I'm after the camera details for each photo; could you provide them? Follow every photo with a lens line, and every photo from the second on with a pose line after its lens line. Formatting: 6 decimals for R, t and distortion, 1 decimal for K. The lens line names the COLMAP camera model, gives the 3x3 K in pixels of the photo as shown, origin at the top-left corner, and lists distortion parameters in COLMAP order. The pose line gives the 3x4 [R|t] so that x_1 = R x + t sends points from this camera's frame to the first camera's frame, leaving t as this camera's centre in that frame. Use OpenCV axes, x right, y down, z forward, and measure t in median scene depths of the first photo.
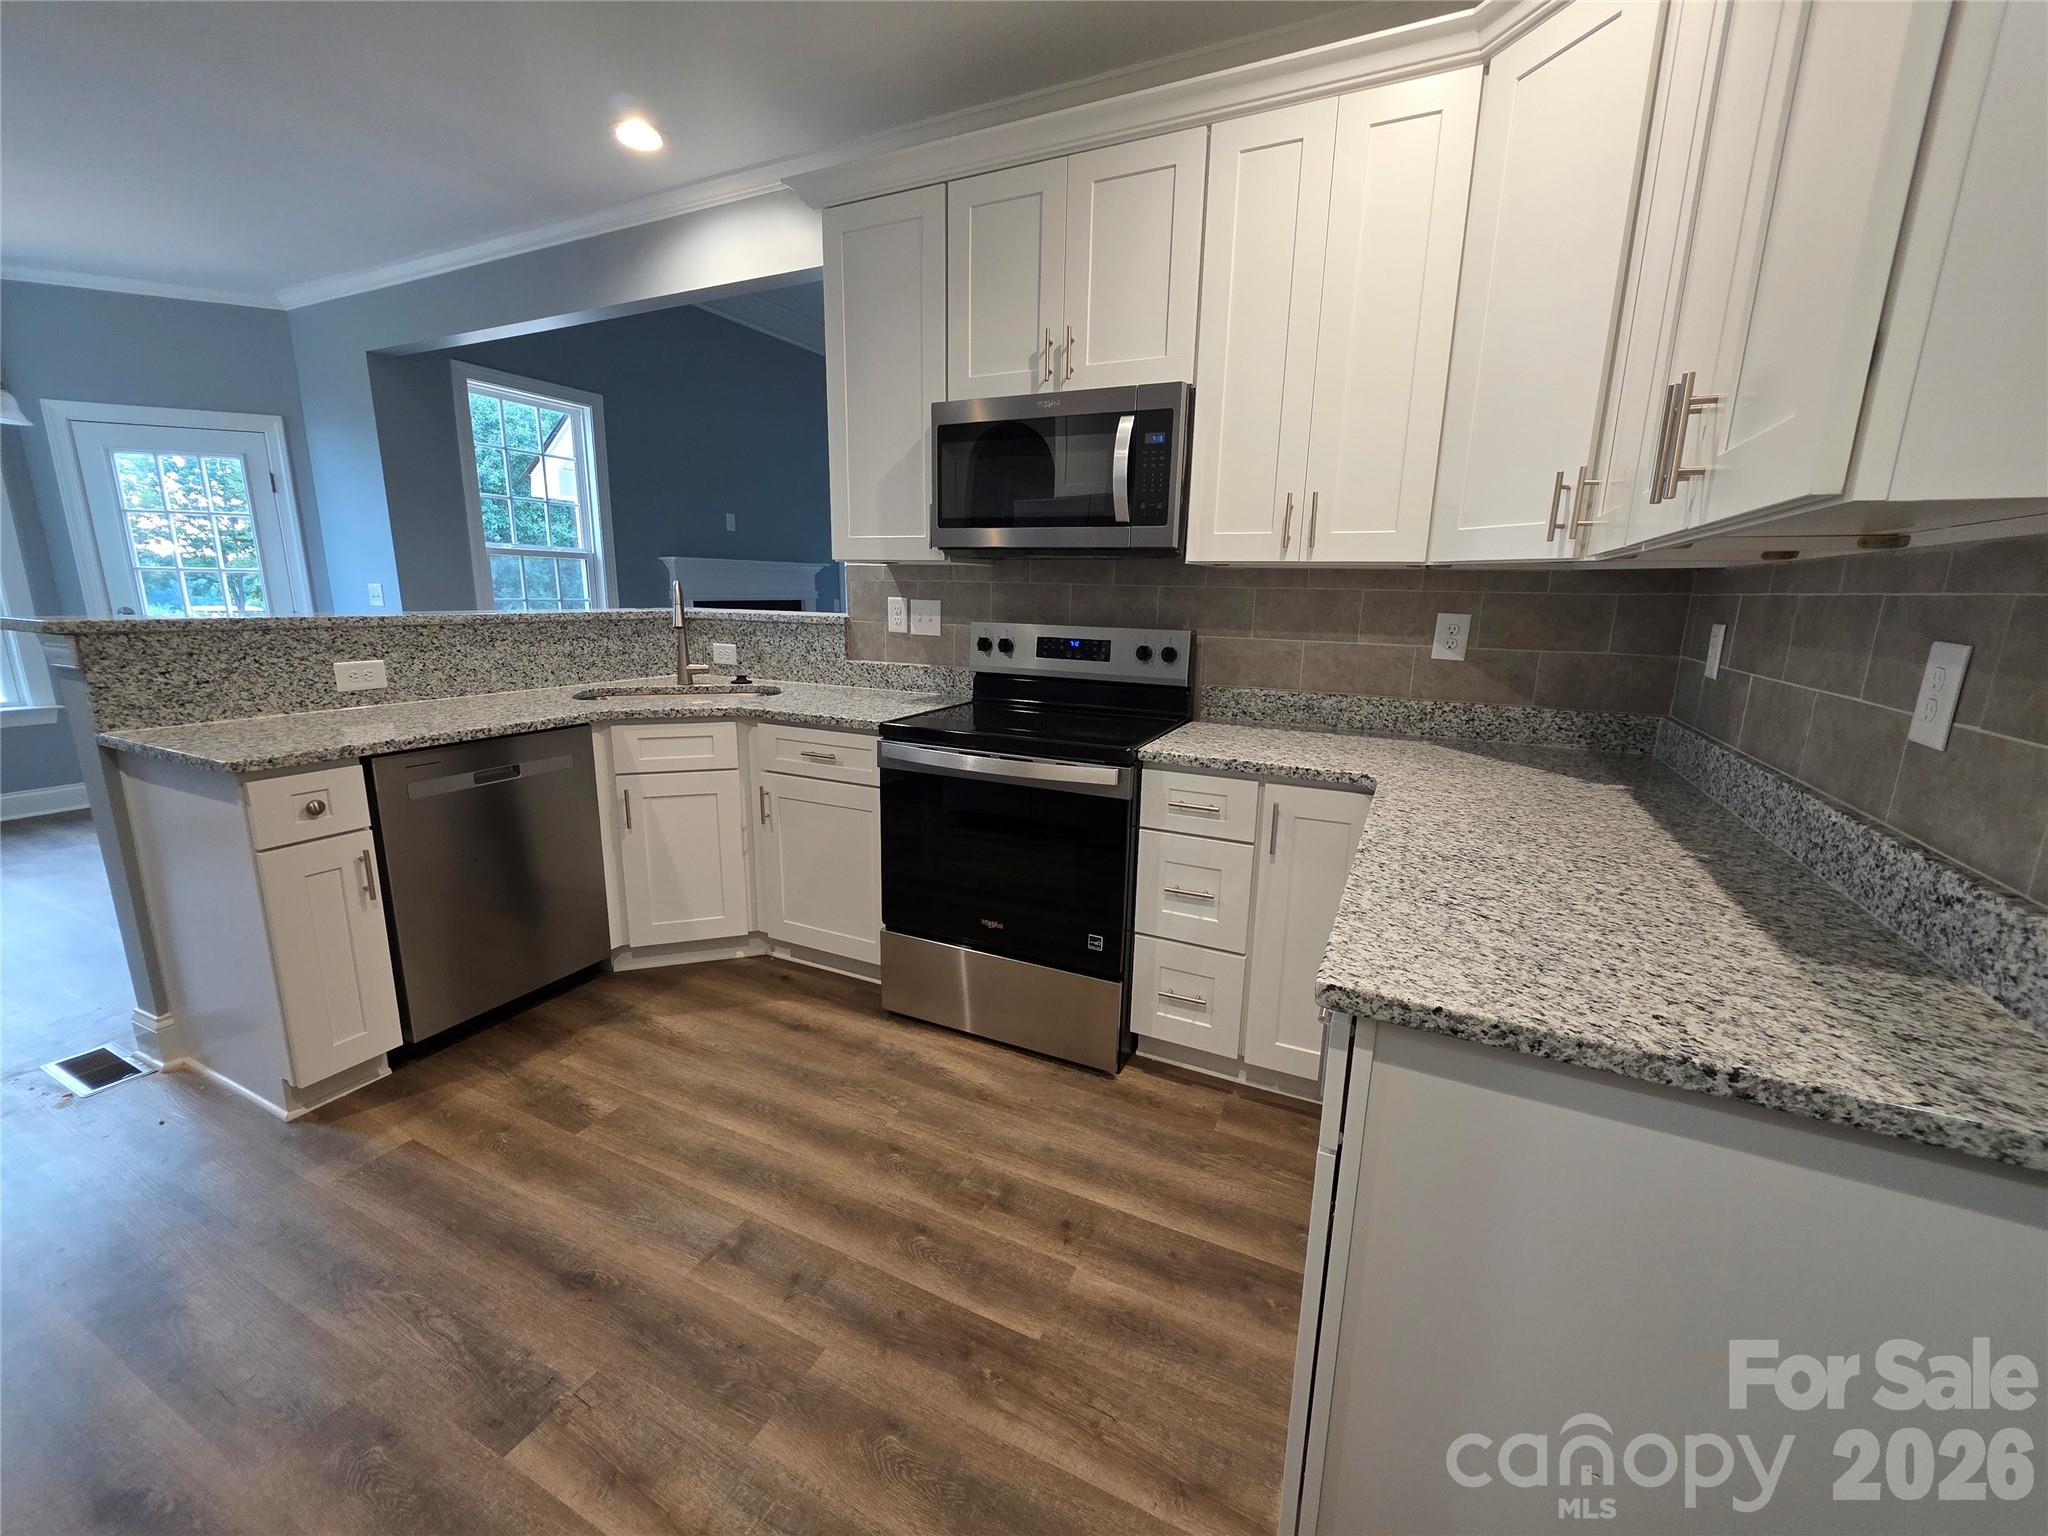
lens RADIAL K [[820.8, 0, 1028.1], [0, 820.8, 764.8], [0, 0, 1]] dist [0.000074, 0.000046]
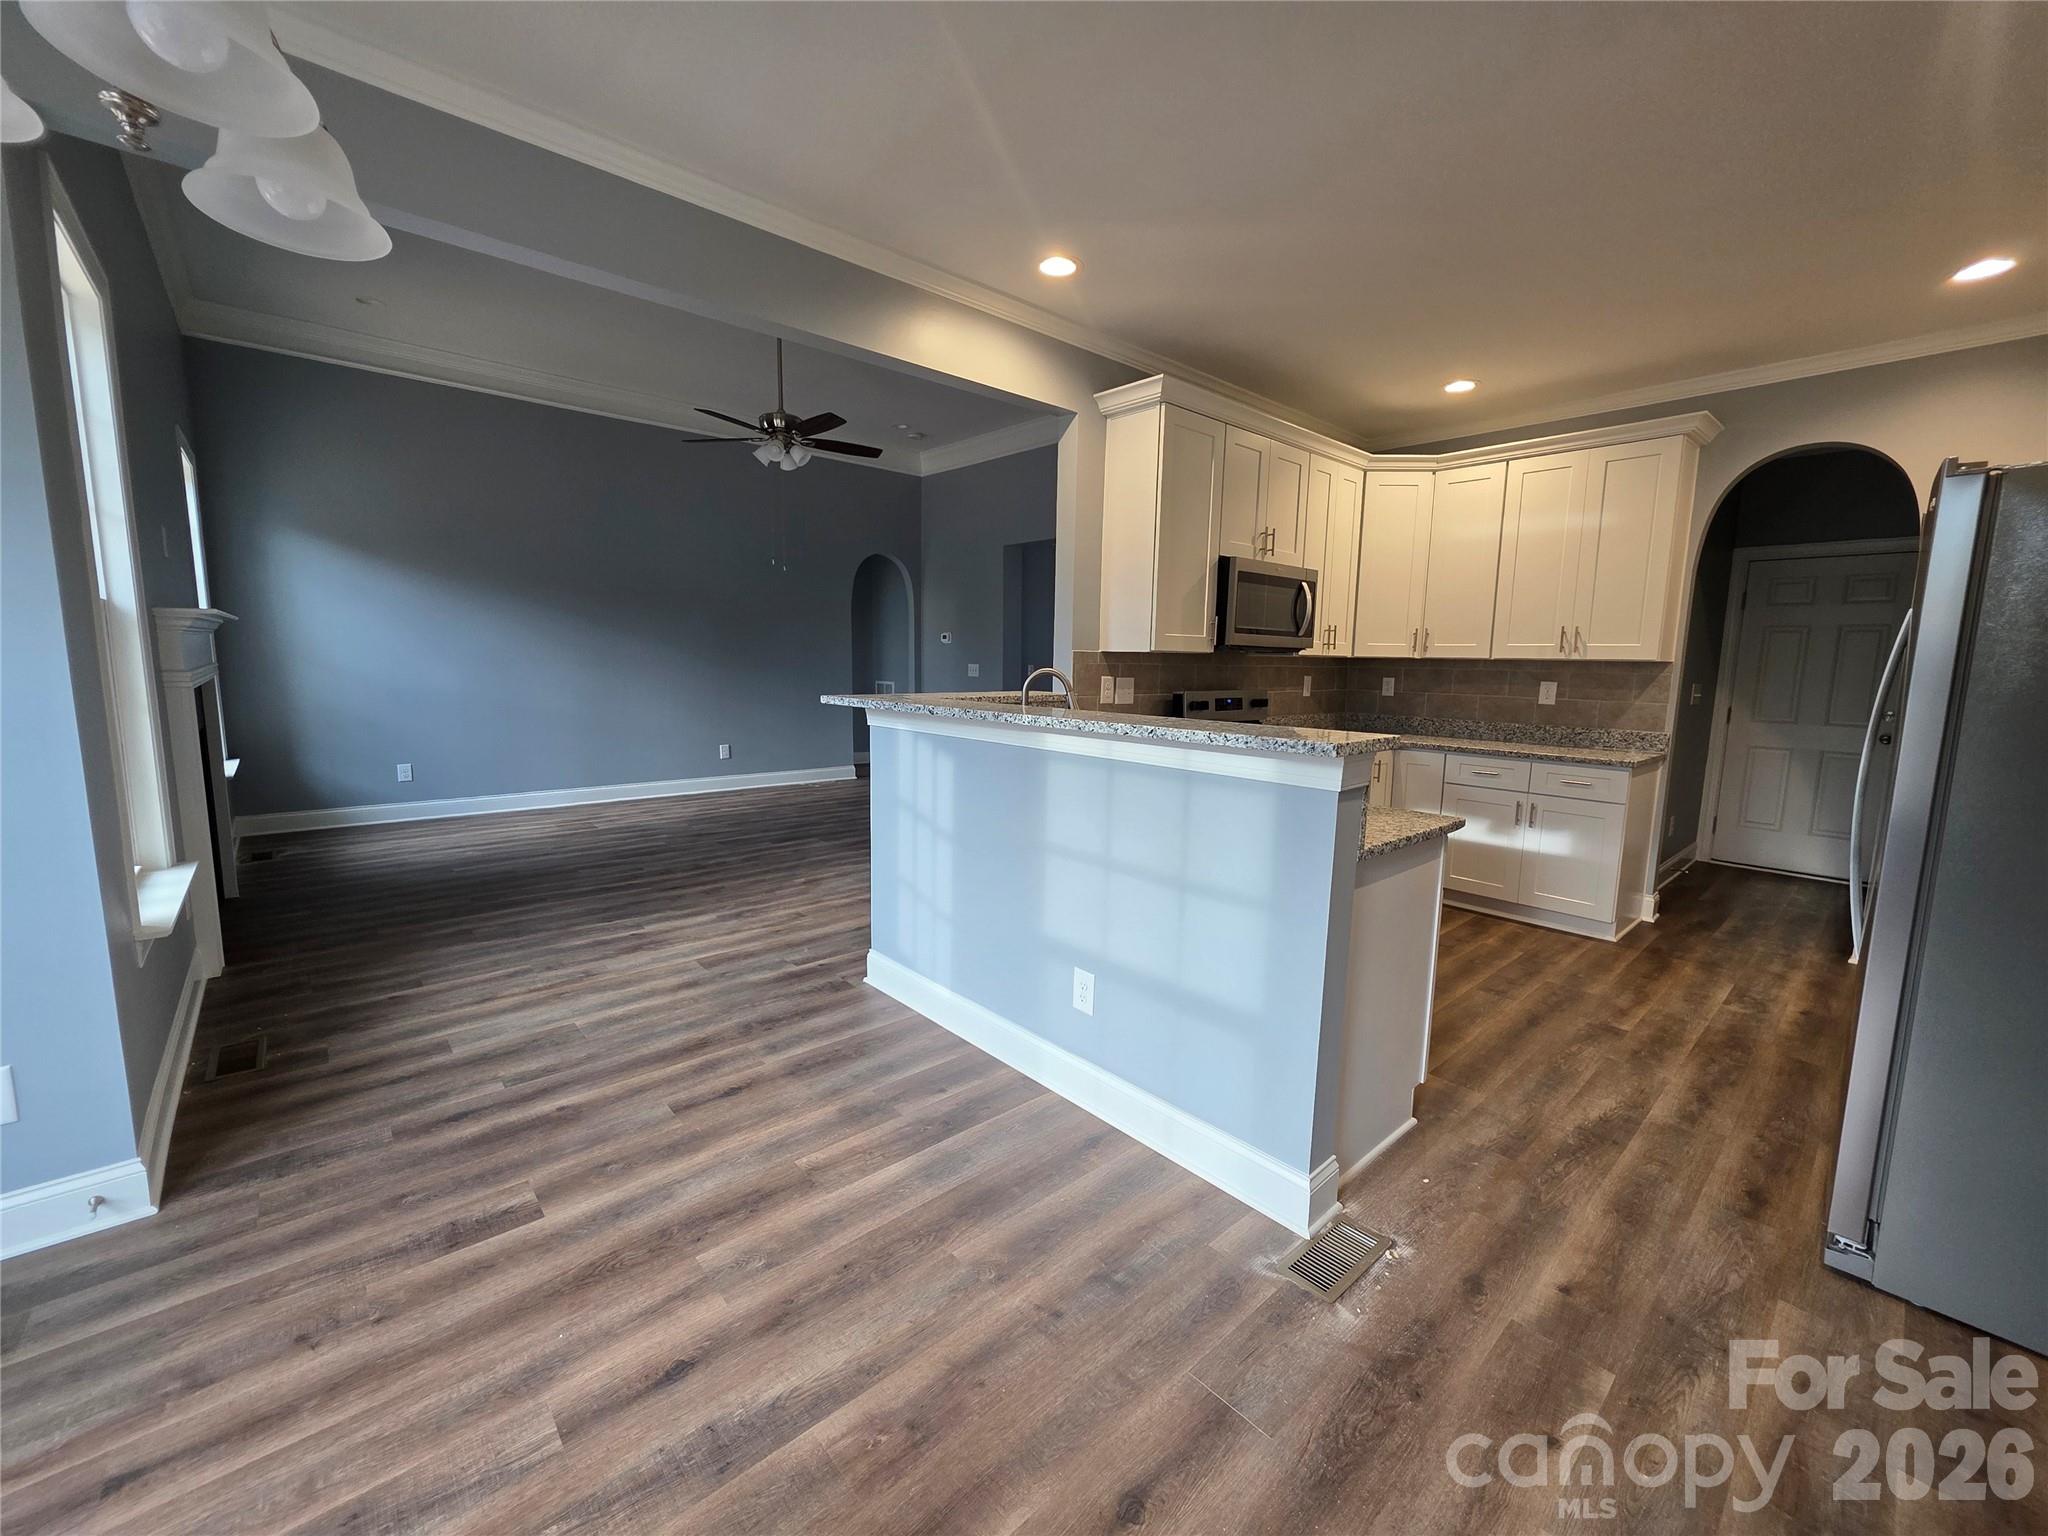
lens RADIAL K [[820.8, 0, 1027.8], [0, 820.8, 765.0], [0, 0, 1]] dist [0.000074, 0.000046]
pose [[0.378963, -0.133877, 0.915677, -1.742952], [0.185031, 0.980462, 0.066772, -0.220033], [-0.906725, 0.144125, 0.396330, 0.775324]]
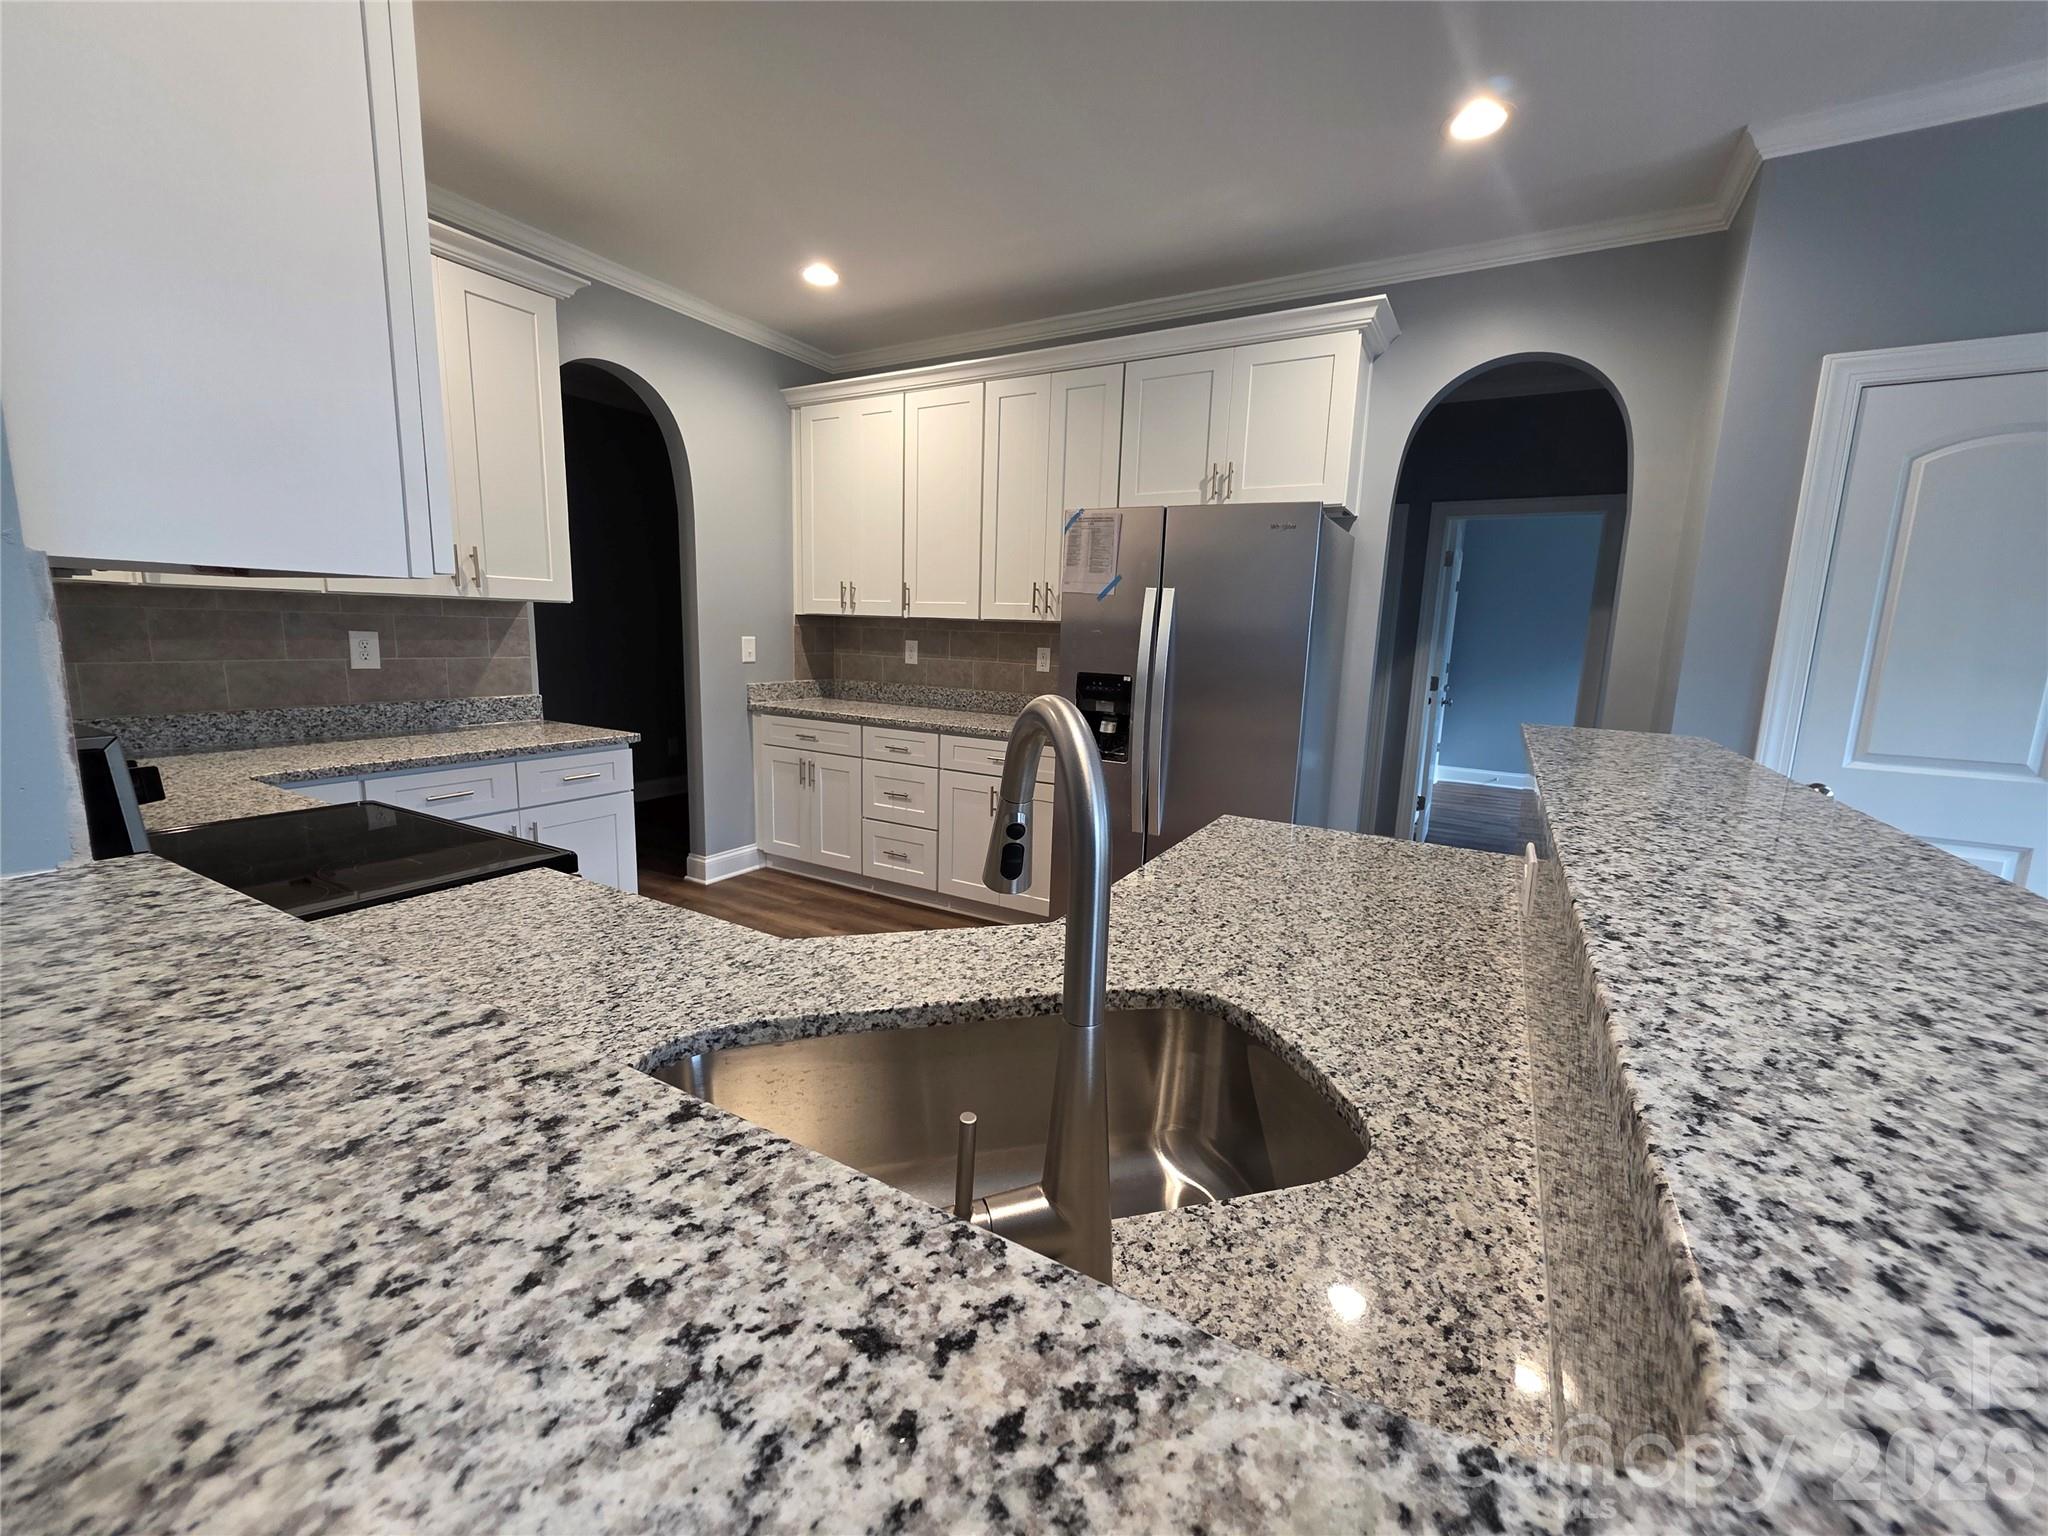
lens RADIAL K [[820.8, 0, 1029.7], [0, 820.8, 761.5], [0, 0, 1]] dist [0.000074, 0.000046]
pose [[-0.996311, -0.063034, 0.058226, -0.534576], [-0.037386, 0.929605, 0.366656, -0.343503], [-0.077239, 0.363127, -0.928533, 1.457773]]
